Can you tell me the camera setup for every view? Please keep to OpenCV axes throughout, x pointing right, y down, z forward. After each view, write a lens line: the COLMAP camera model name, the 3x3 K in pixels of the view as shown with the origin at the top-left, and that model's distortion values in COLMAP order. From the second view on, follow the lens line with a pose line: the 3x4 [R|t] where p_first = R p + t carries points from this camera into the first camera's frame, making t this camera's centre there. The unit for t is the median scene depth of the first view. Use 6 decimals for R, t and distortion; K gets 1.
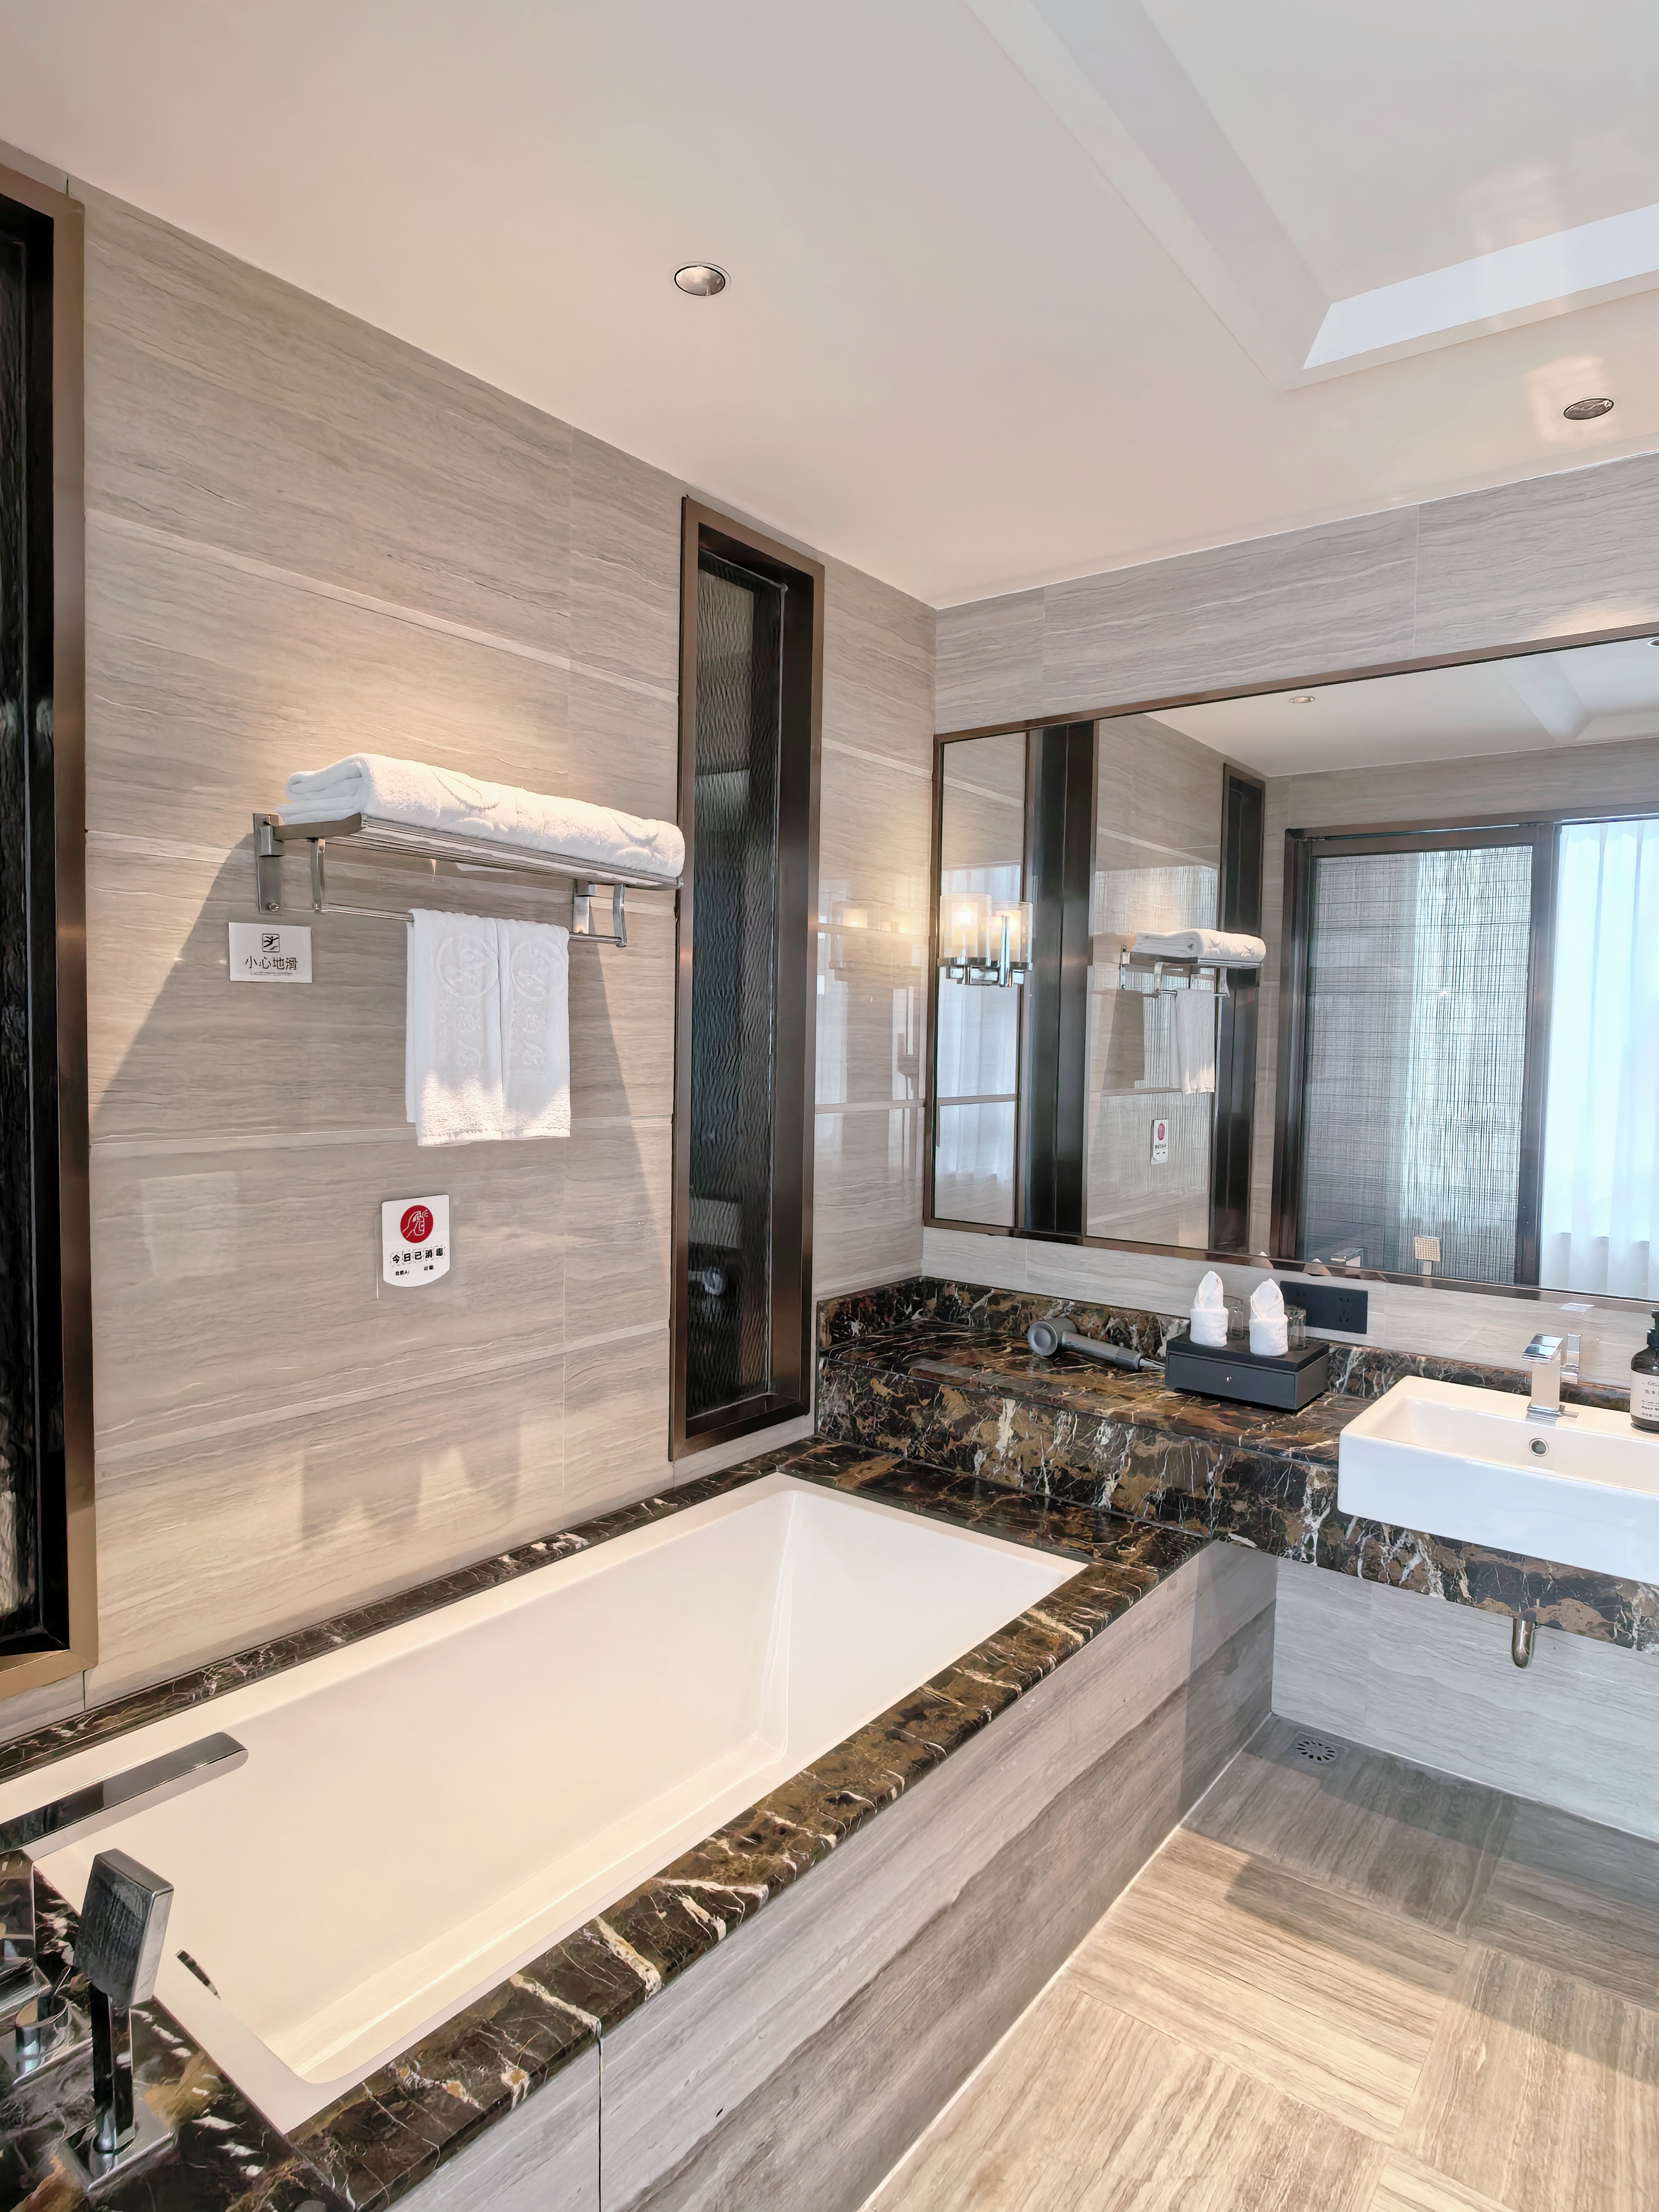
lens RADIAL K [[1256.8, 0, 829.5], [0, 1256.8, 1106.0], [0, 0, 1]] dist [-0.023148, -0.001060]
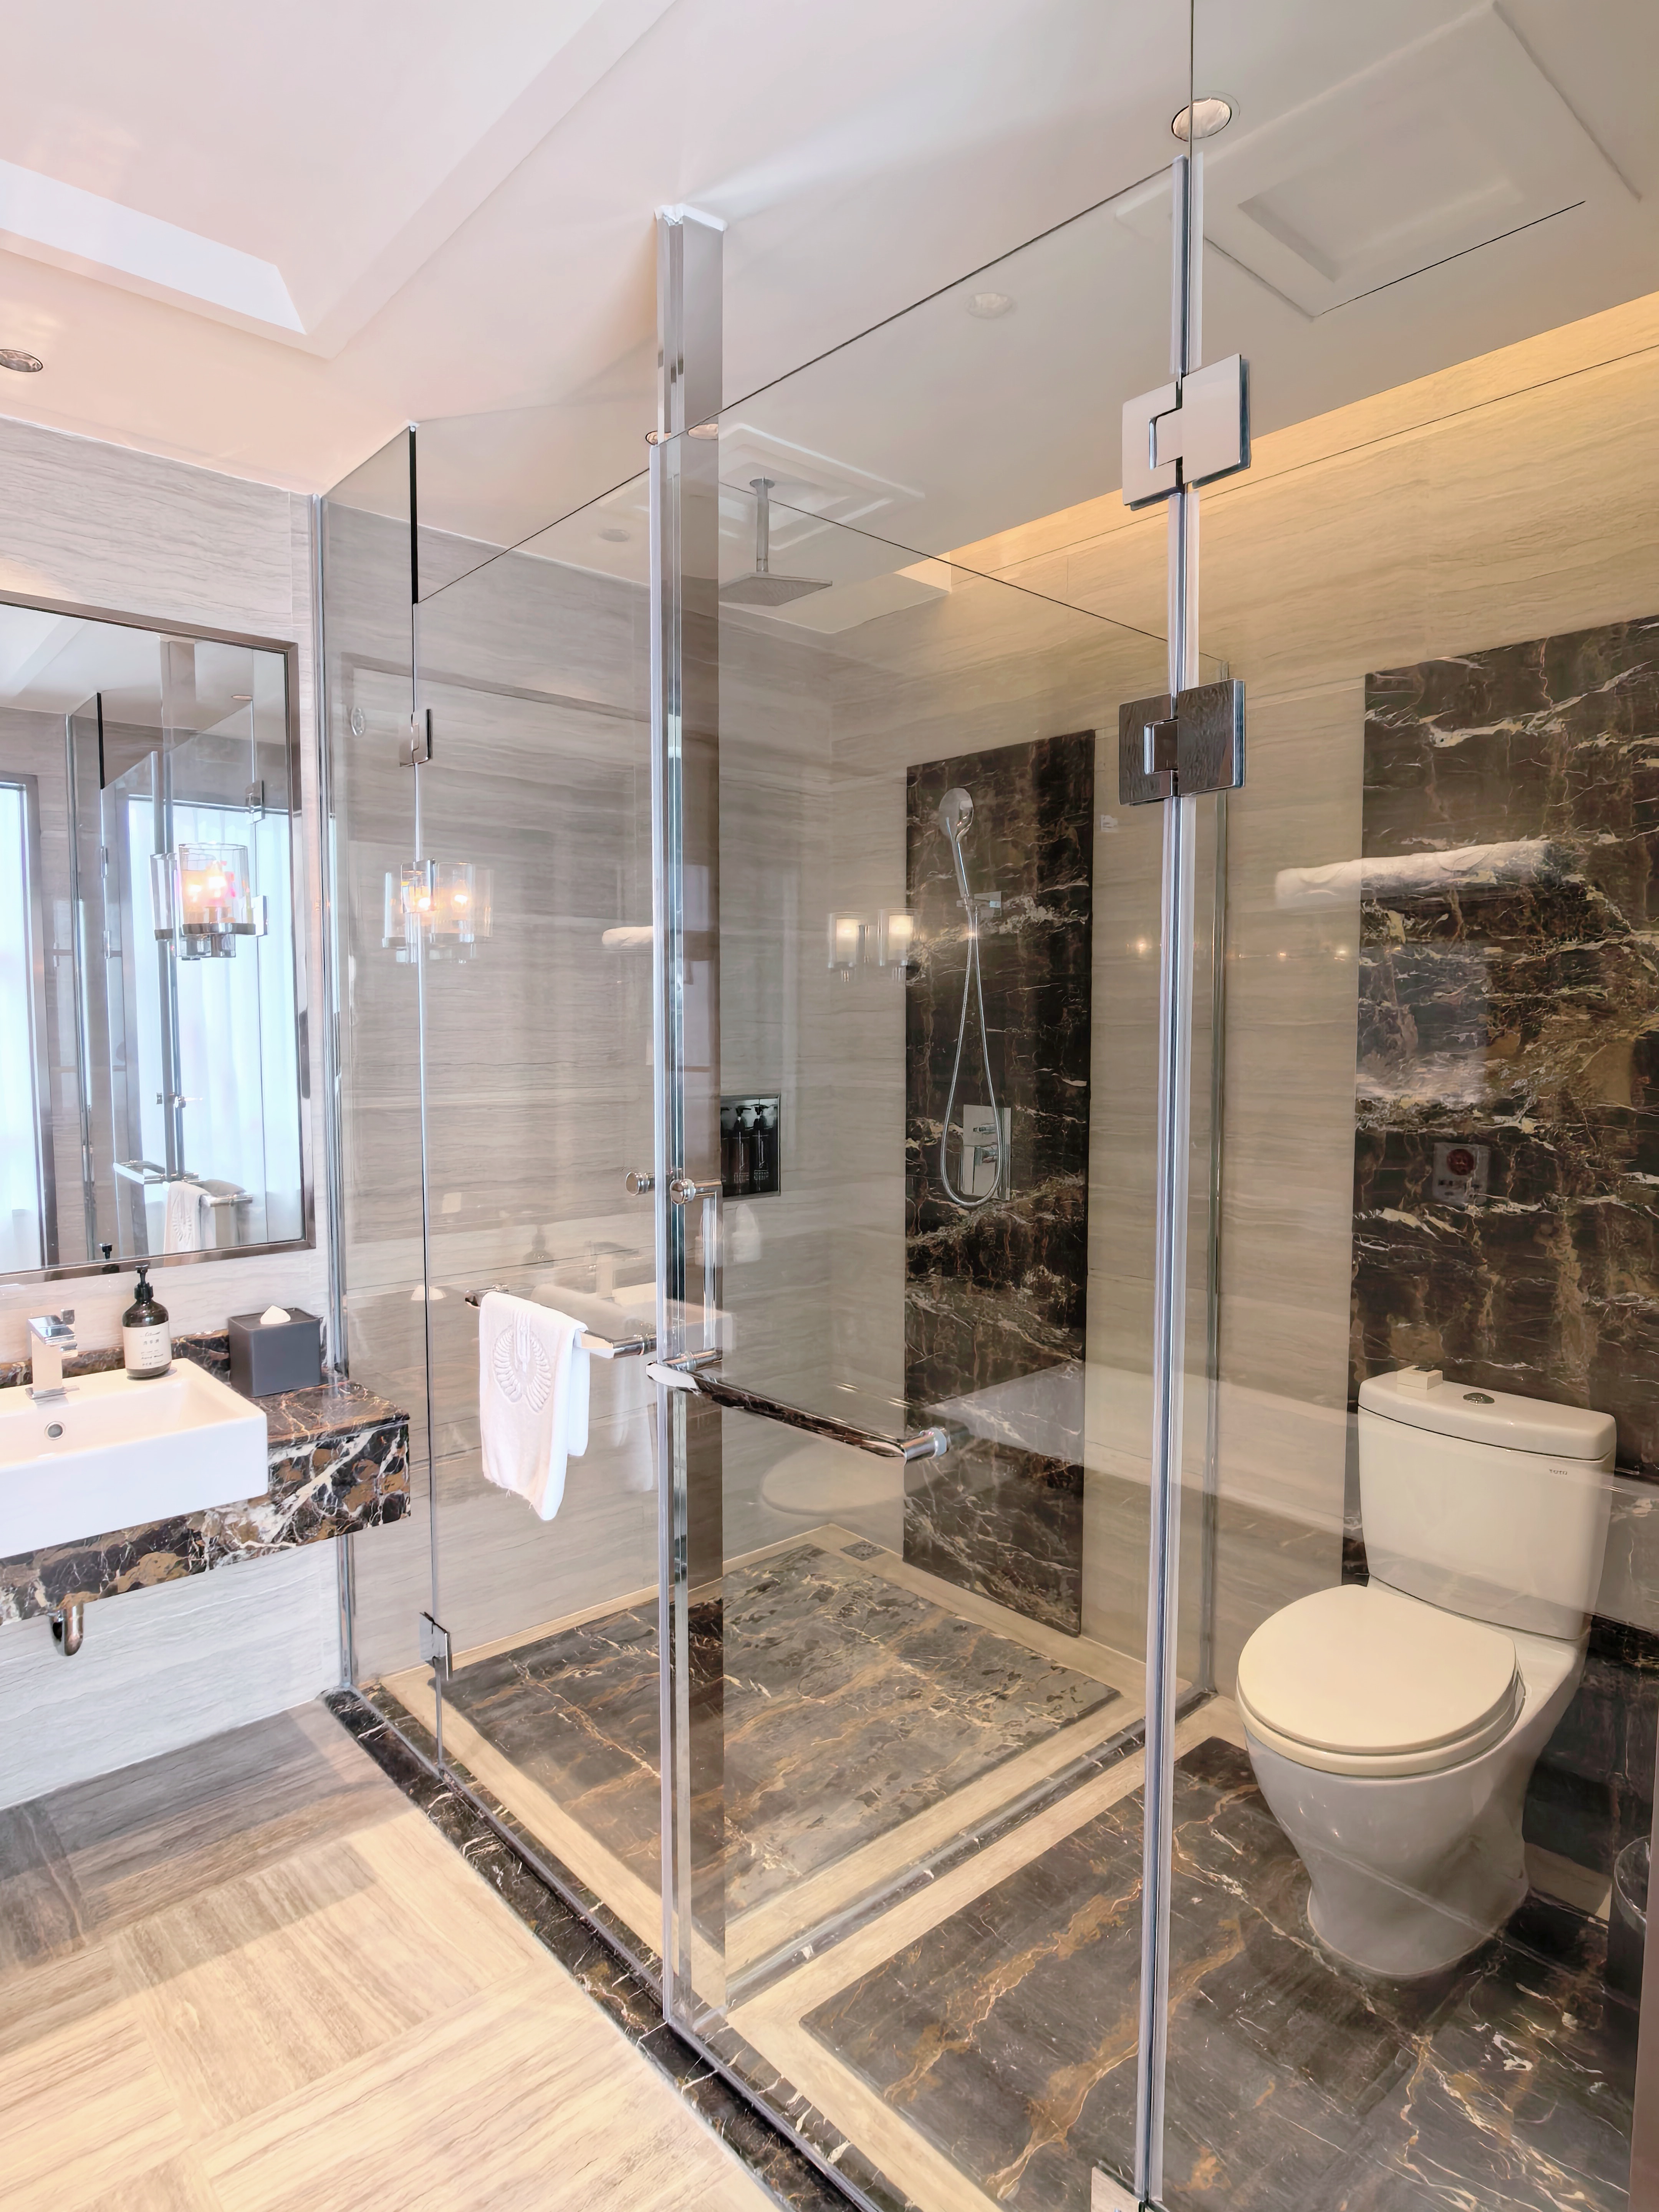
lens RADIAL K [[1256.8, 0, 829.5], [0, 1256.8, 1106.0], [0, 0, 1]] dist [-0.023148, -0.001060]
pose [[0.182645, -0.092201, 0.978846, -0.275400], [0.066048, 0.994495, 0.081351, -0.020423], [-0.980958, 0.049793, 0.187729, 0.228039]]
